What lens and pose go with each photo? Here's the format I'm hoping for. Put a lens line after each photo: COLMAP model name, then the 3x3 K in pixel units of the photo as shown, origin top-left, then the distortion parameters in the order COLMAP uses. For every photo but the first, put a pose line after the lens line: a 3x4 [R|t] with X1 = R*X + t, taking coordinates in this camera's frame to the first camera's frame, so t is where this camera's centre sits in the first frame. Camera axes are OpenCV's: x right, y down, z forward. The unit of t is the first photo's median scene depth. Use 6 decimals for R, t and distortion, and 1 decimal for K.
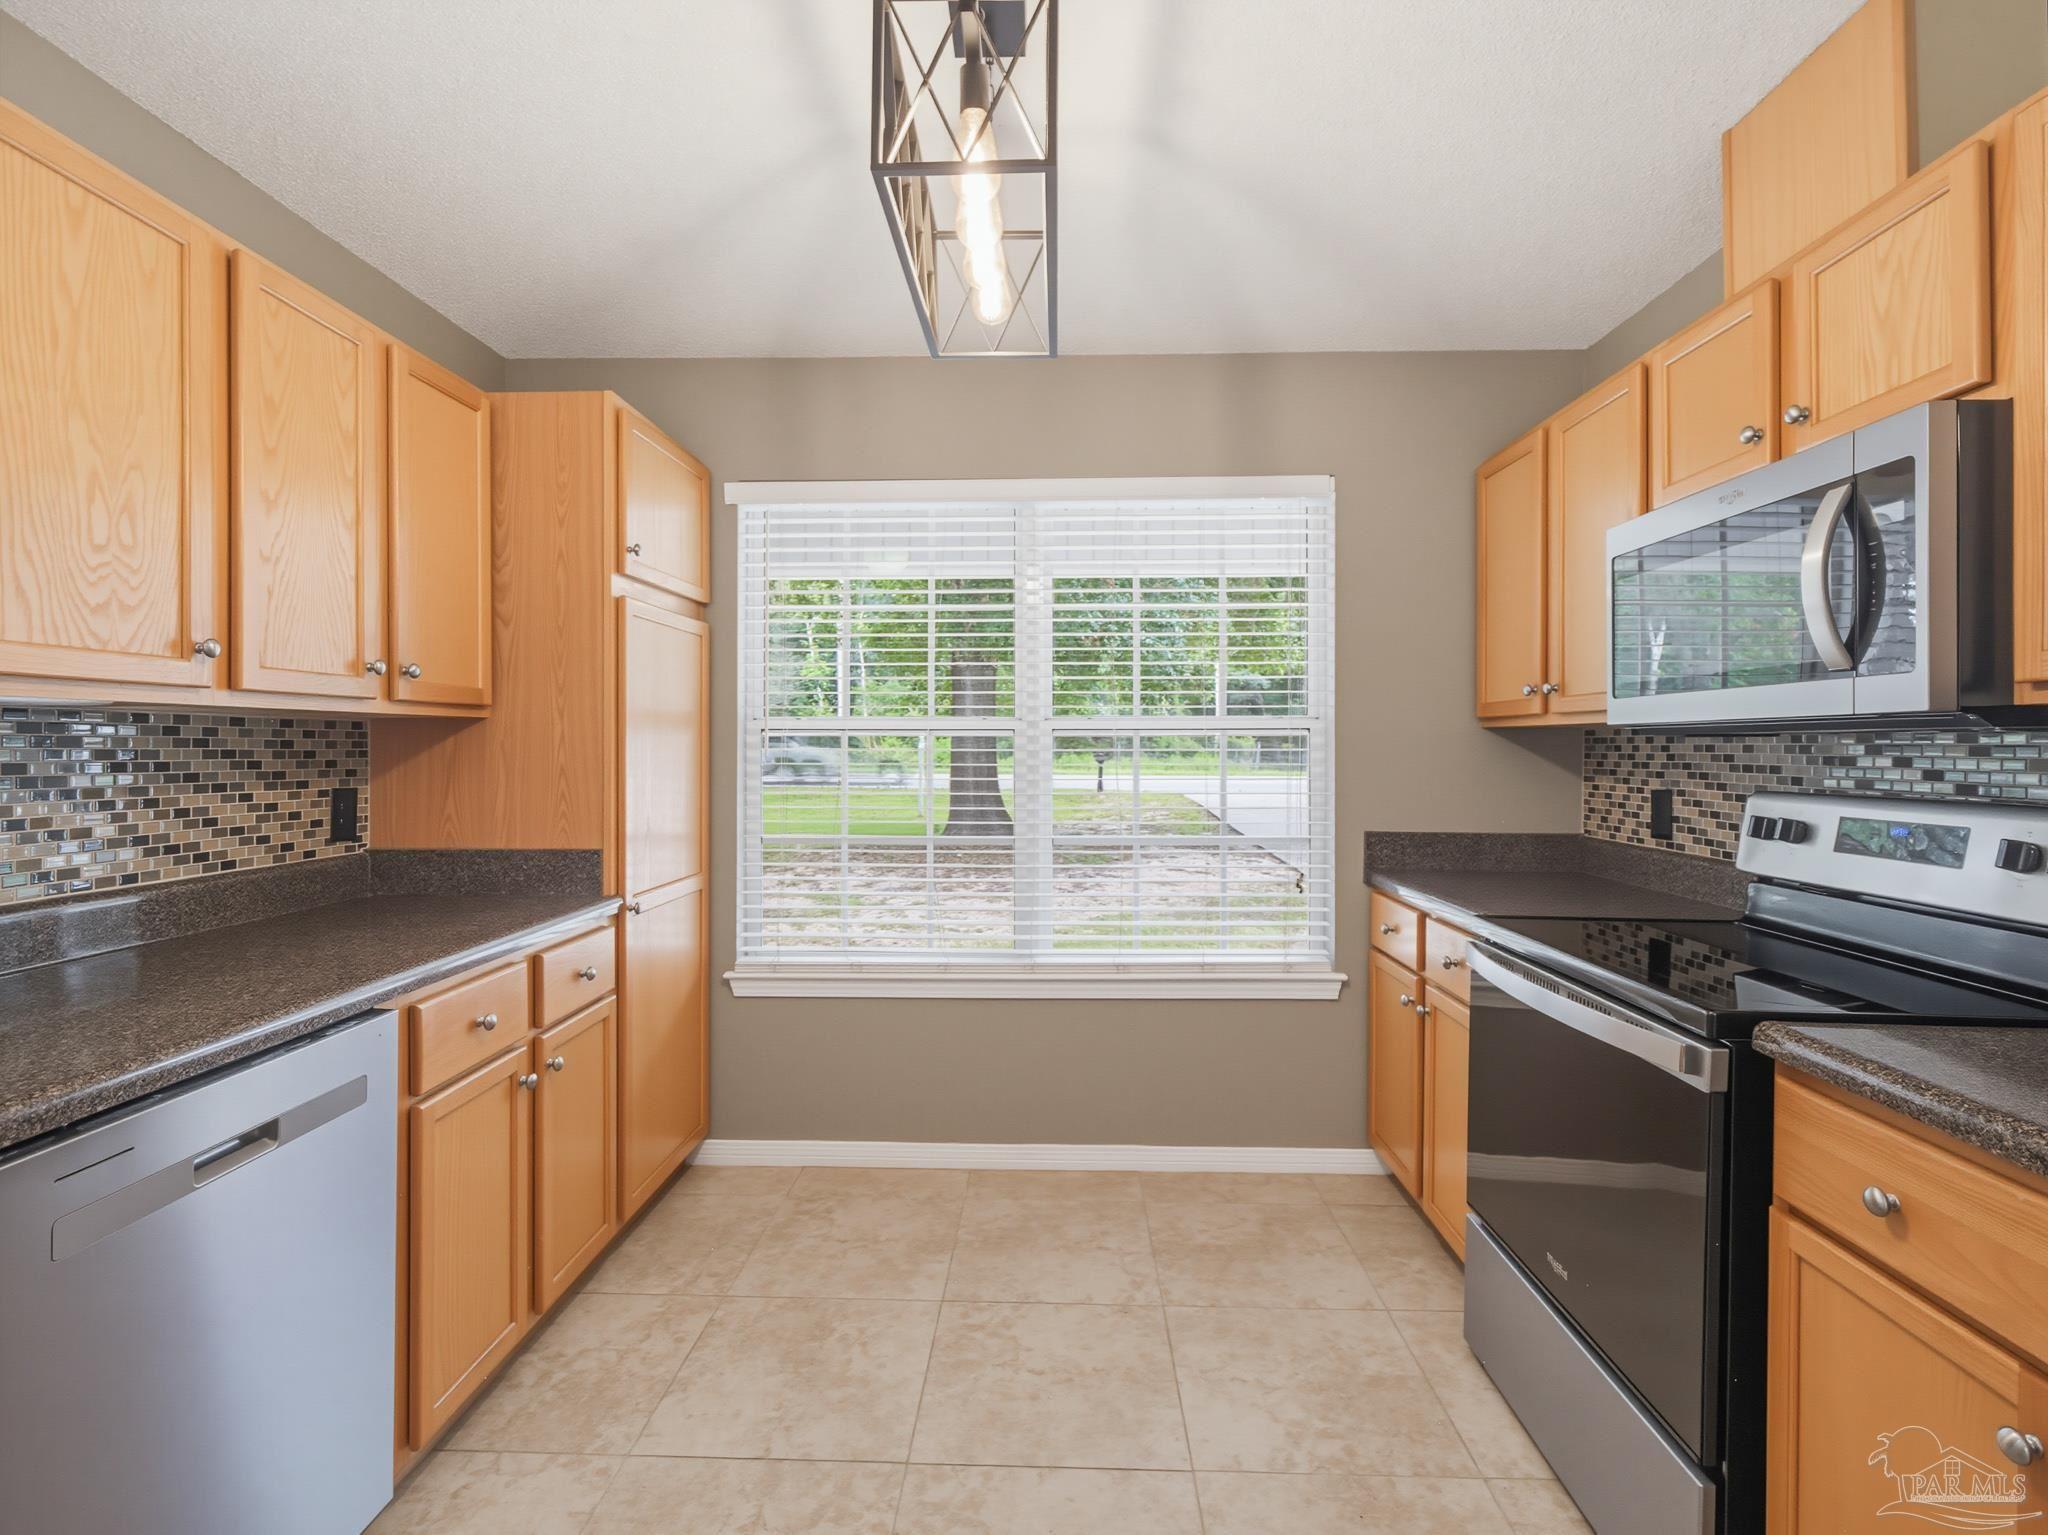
lens RADIAL K [[963.9, 0, 1029.6], [0, 963.9, 751.7], [0, 0, 1]] dist [0.002312, -0.002751]
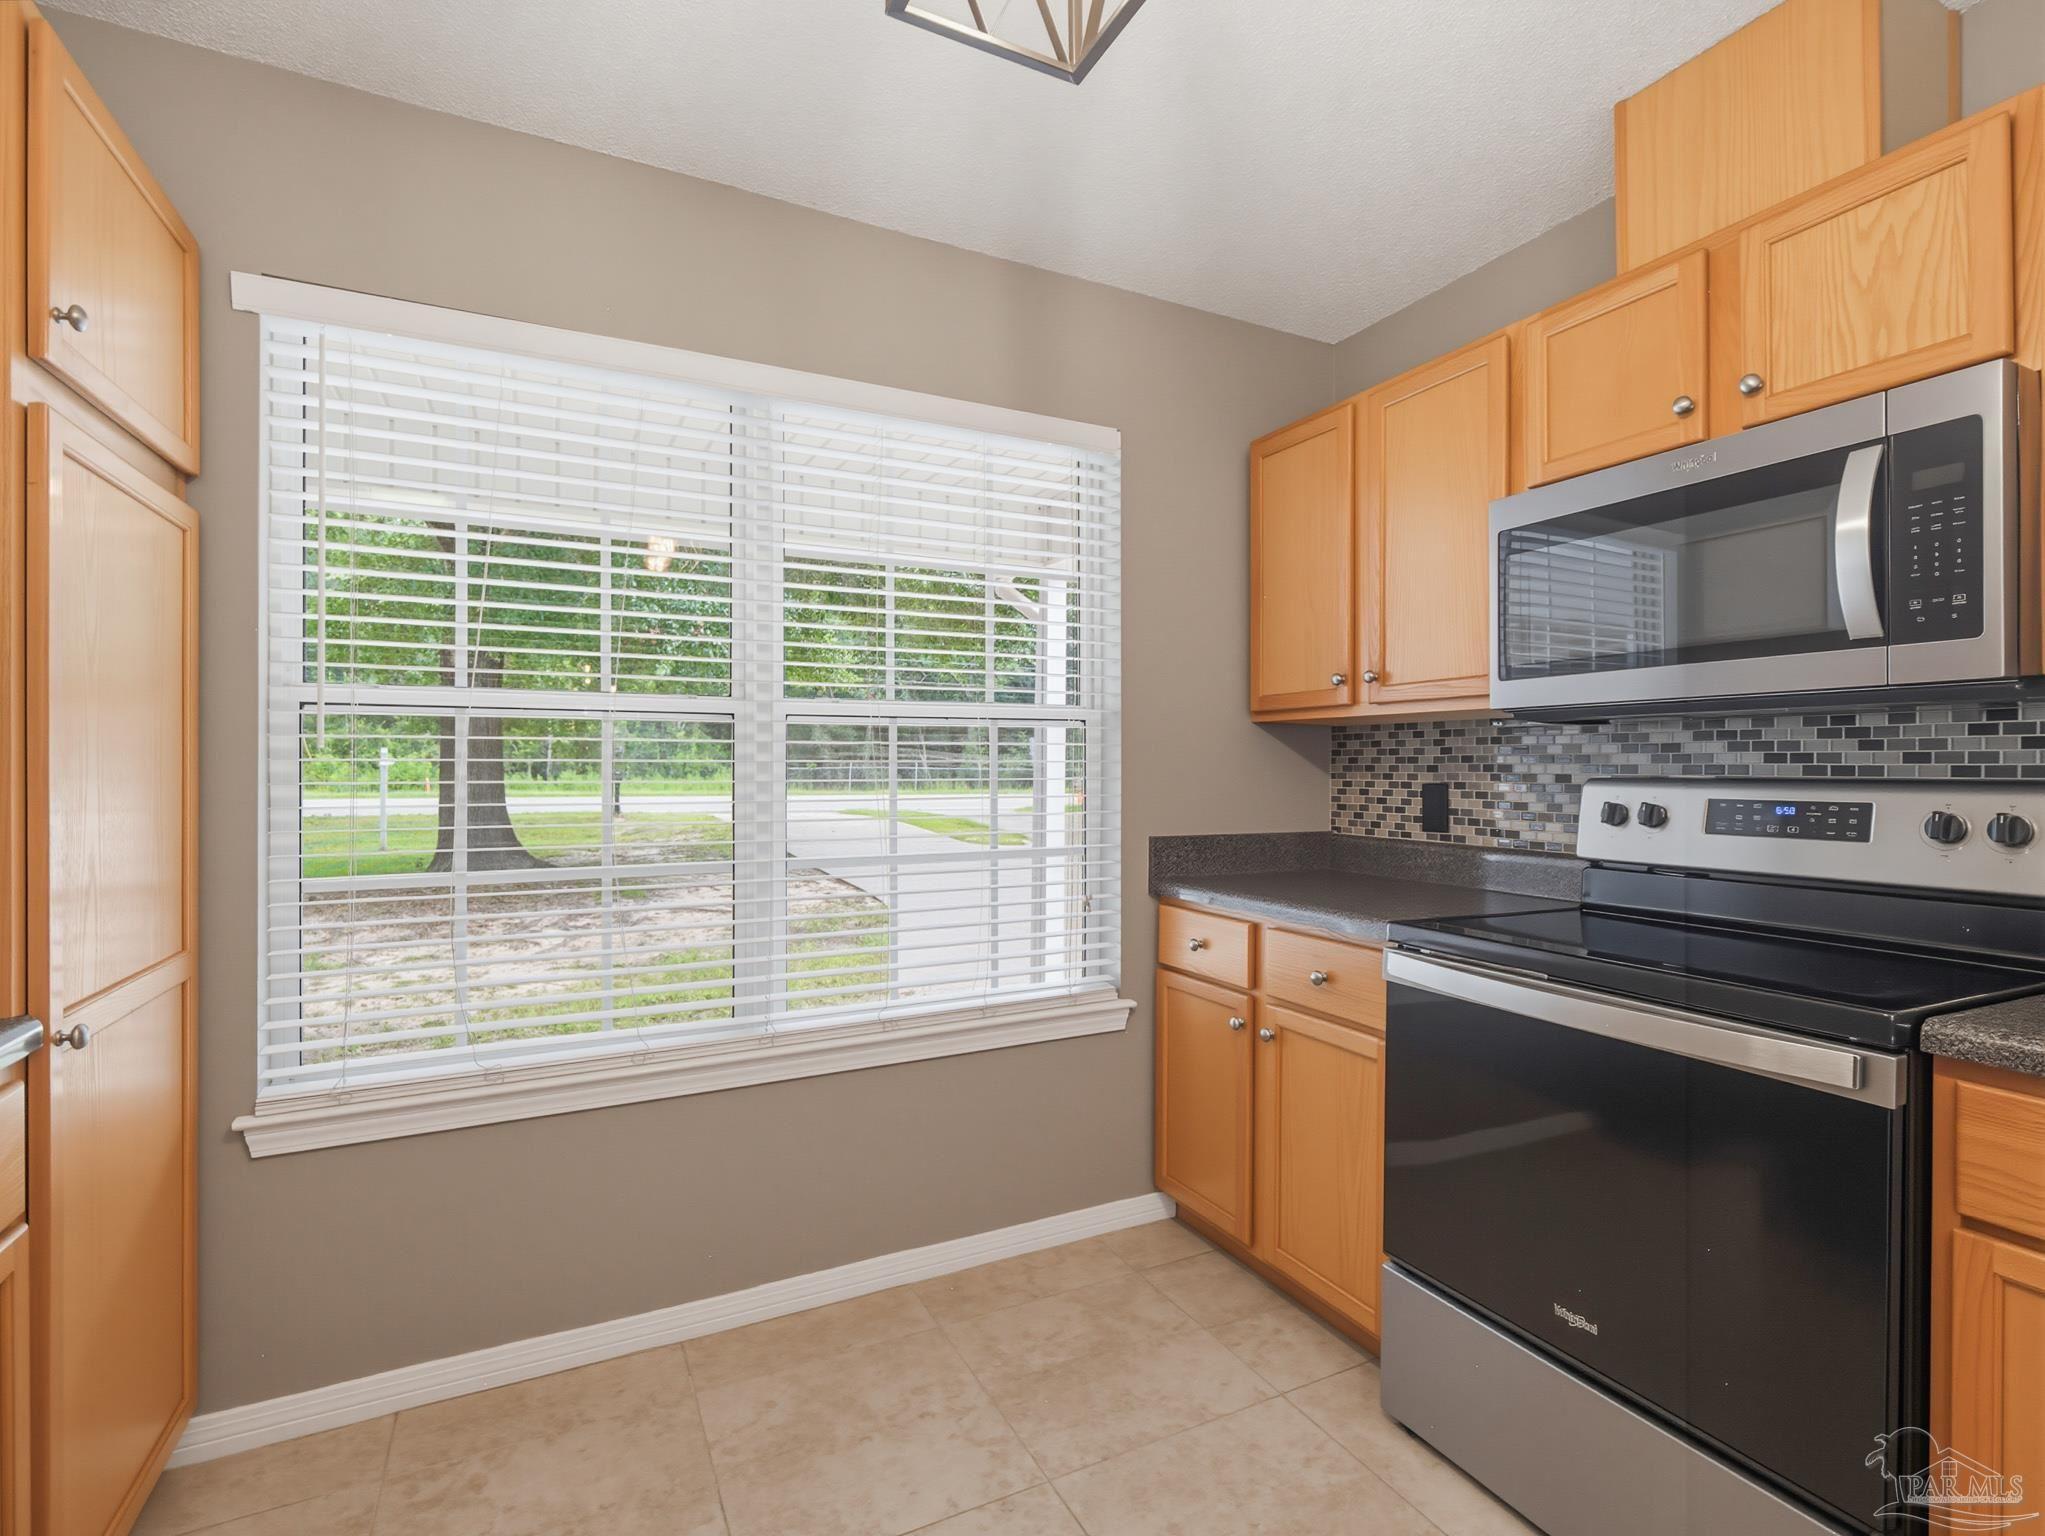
lens RADIAL K [[962.5, 0, 1021.7], [0, 962.5, 770.2], [0, 0, 1]] dist [0.002312, -0.002751]
pose [[0.880512, -0.002279, 0.474019, -0.194477], [0.002977, 0.999995, -0.000722, 0.023980], [-0.474015, 0.002047, 0.880514, 0.301827]]
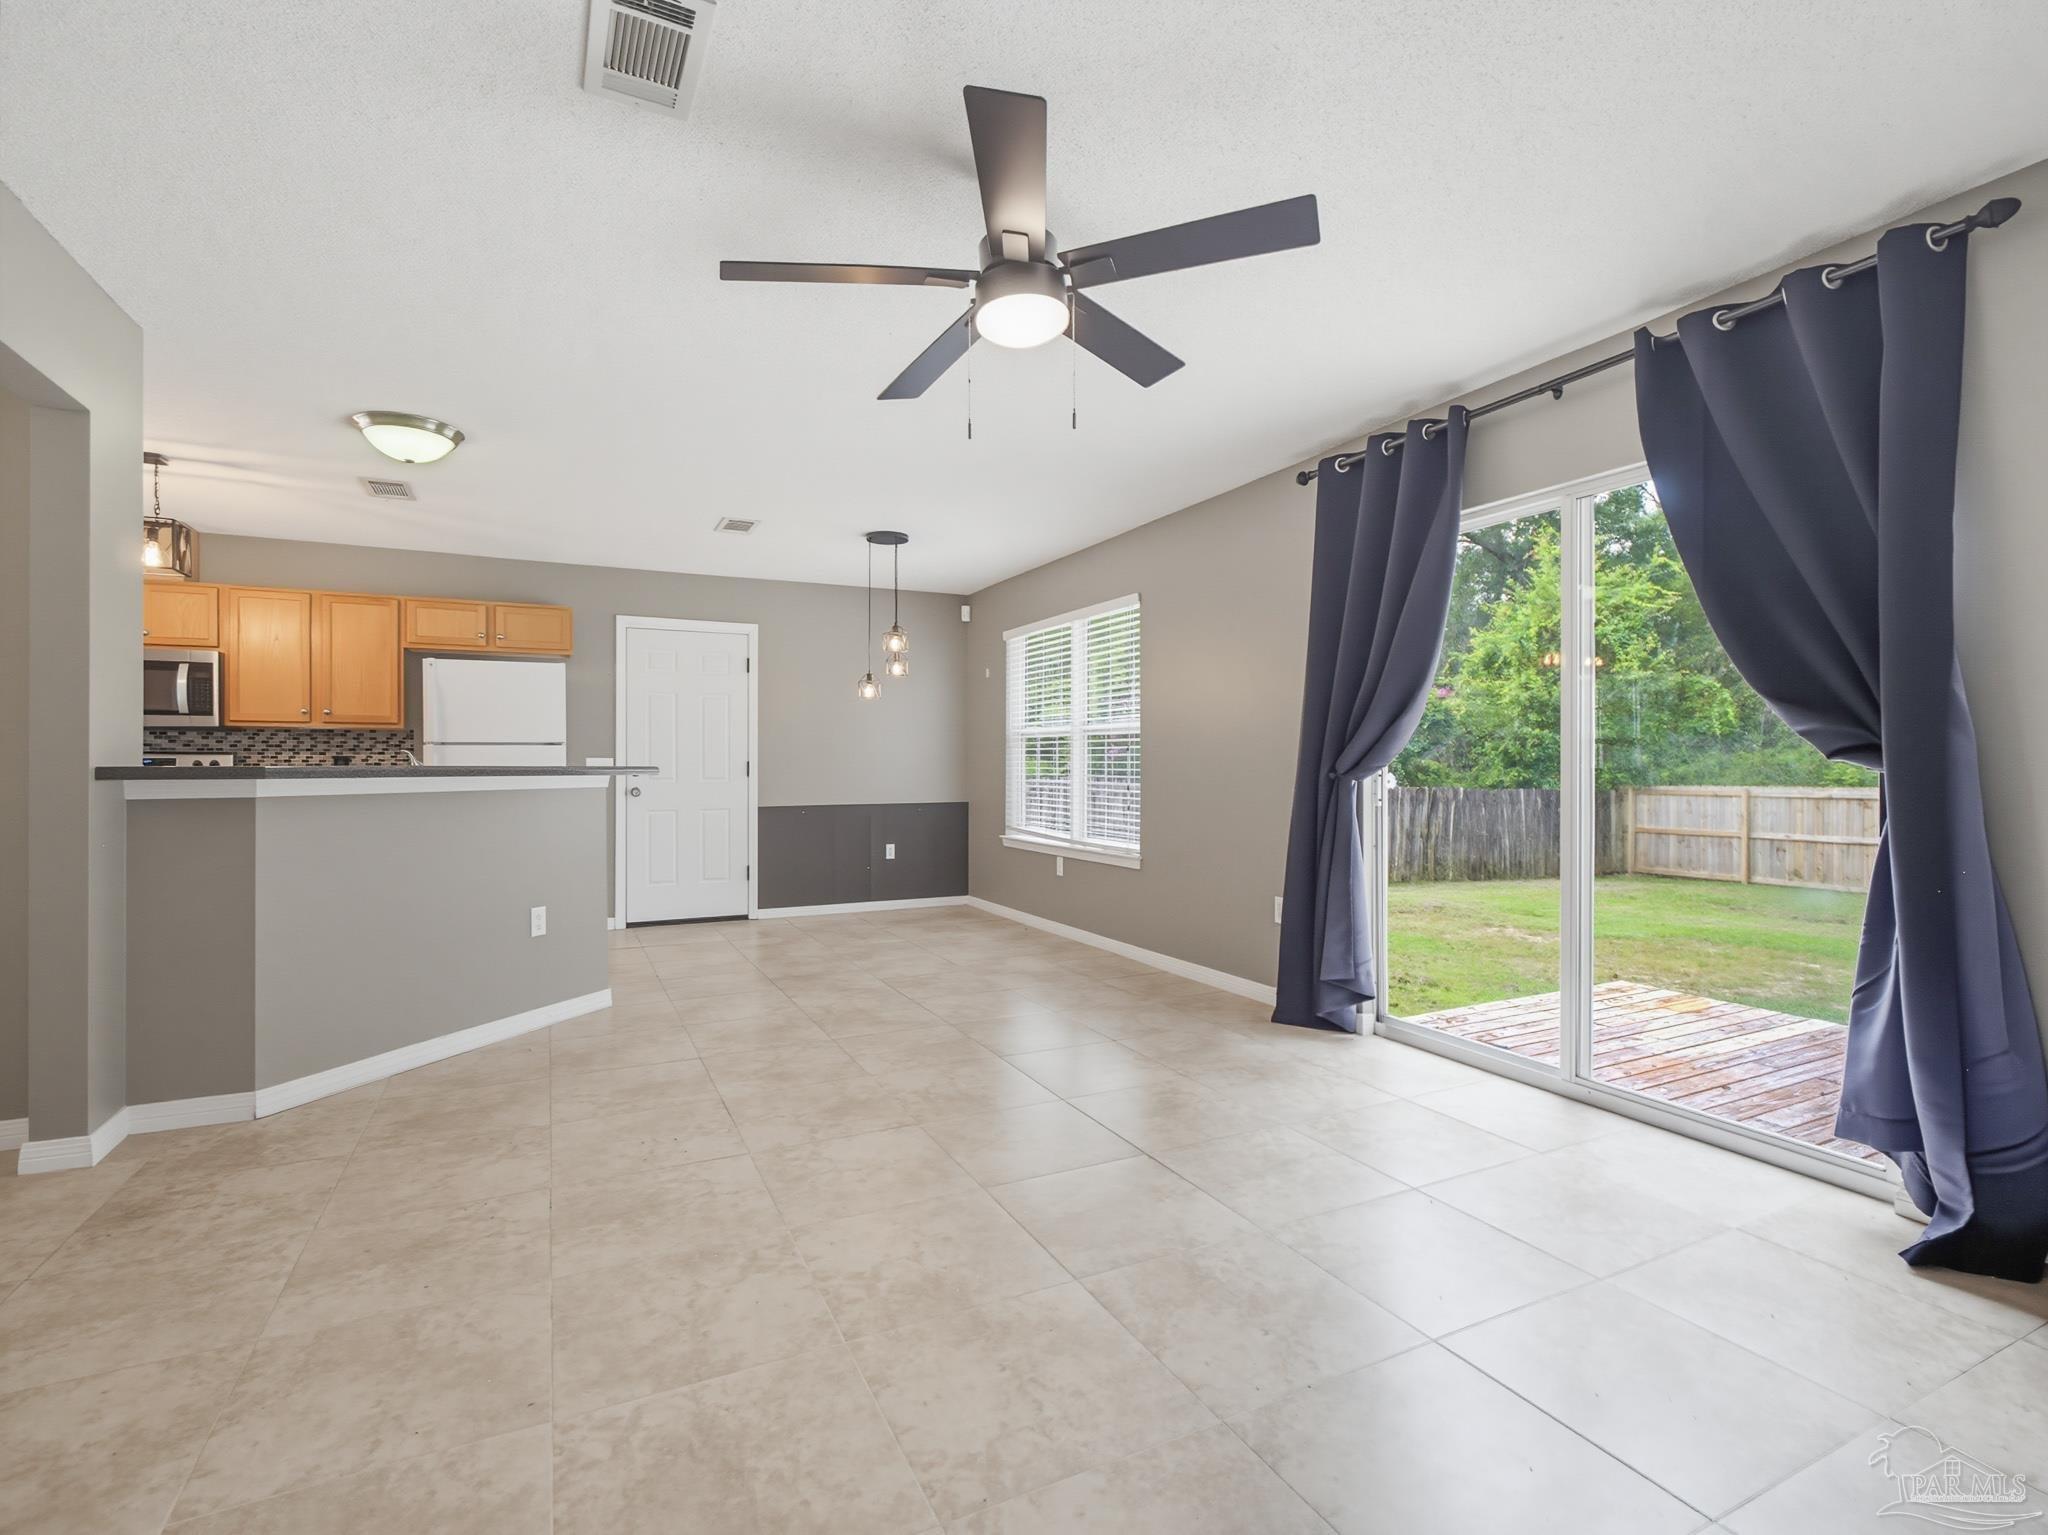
lens RADIAL K [[963.9, 0, 1019.0], [0, 963.9, 765.4], [0, 0, 1]] dist [0.002312, -0.002751]
pose [[-0.491430, -0.000756, 0.870917, -2.083832], [0.001052, 0.999998, 0.001462, 0.059112], [-0.870916, 0.001635, -0.491429, 0.026832]]
